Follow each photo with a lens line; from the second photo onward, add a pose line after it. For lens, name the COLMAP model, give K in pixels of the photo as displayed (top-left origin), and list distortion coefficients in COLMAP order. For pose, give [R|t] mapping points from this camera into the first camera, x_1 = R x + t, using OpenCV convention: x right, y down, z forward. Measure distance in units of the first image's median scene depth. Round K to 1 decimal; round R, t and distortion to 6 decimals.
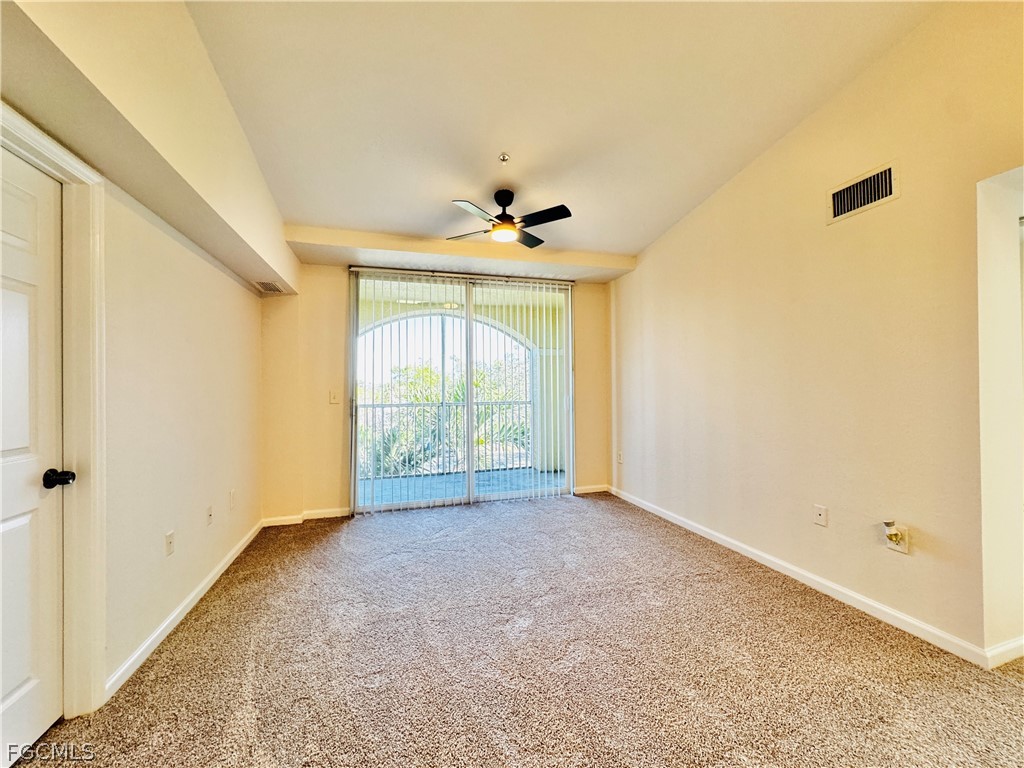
lens RADIAL K [[407.0, 0, 513.1], [0, 407.0, 383.2], [0, 0, 1]] dist [-0.003716, 0.000356]
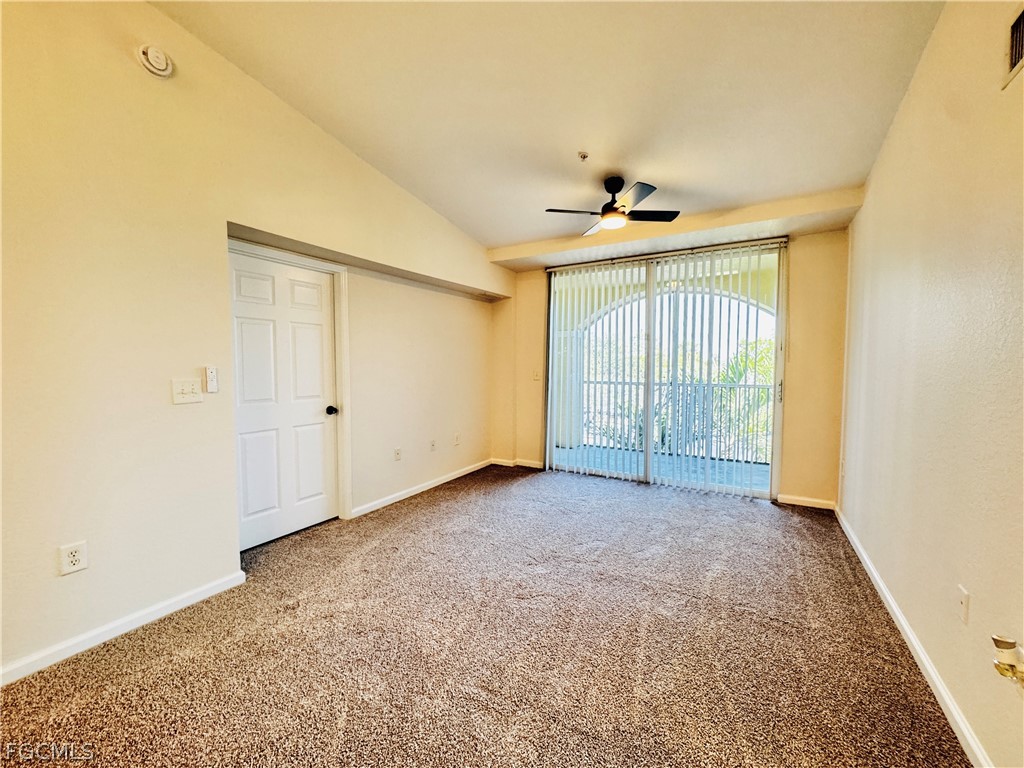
lens RADIAL K [[407.0, 0, 514.4], [0, 407.0, 382.8], [0, 0, 1]] dist [-0.003716, 0.000356]
pose [[0.680781, 0.043819, -0.731175, 0.472367], [0.001683, 0.998113, 0.061384, -0.020745], [0.732485, -0.043019, 0.679422, 0.089602]]
